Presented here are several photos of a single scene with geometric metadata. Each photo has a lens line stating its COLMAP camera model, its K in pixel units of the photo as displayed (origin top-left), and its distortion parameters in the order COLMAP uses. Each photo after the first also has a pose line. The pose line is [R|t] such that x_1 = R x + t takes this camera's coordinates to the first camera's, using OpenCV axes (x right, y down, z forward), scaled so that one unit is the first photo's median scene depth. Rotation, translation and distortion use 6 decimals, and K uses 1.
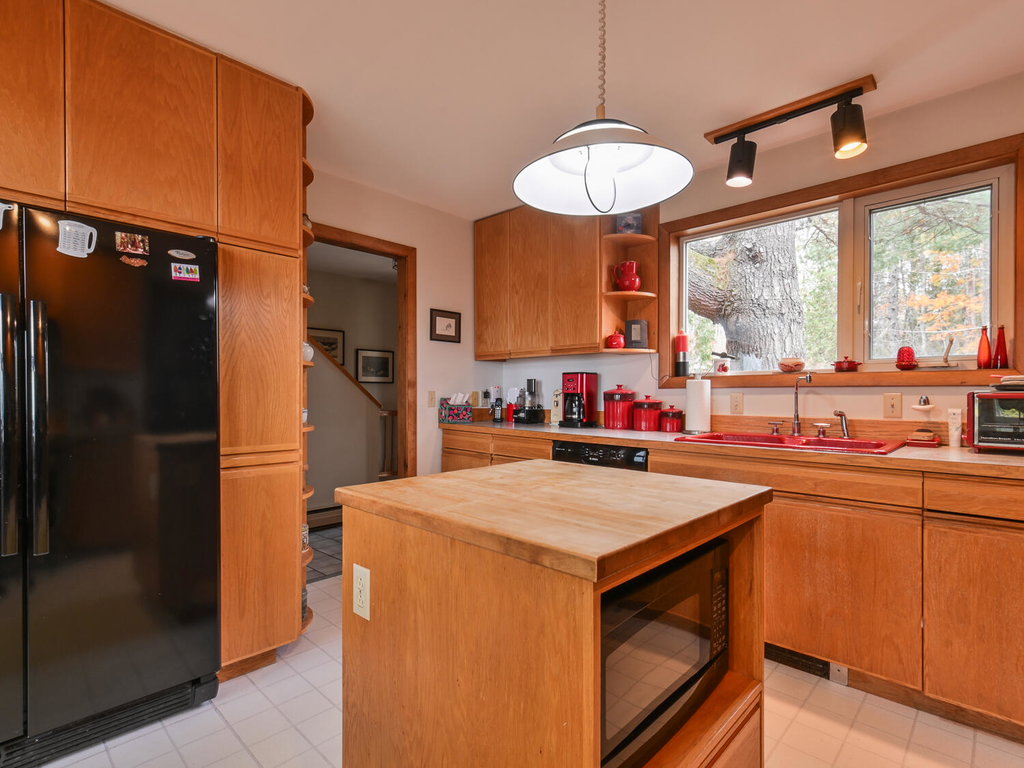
lens RADIAL K [[506.4, 0, 475.2], [0, 506.4, 400.3], [0, 0, 1]] dist [0.002288, 0.000034]
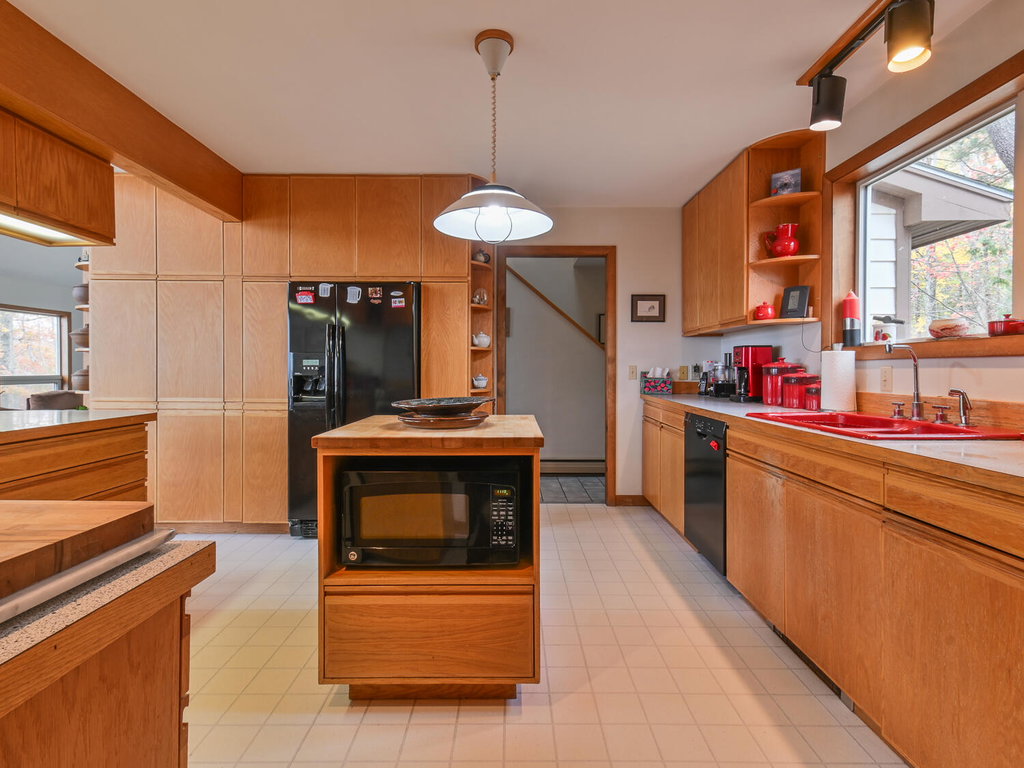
lens RADIAL K [[474.1, 0, 511.7], [0, 474.1, 374.6], [0, 0, 1]] dist [-0.002774, -0.000719]
pose [[0.713469, 0.007211, -0.700650, 0.607735], [-0.006245, 0.999973, 0.003932, -0.000077], [0.700659, 0.001570, 0.713495, 0.037363]]
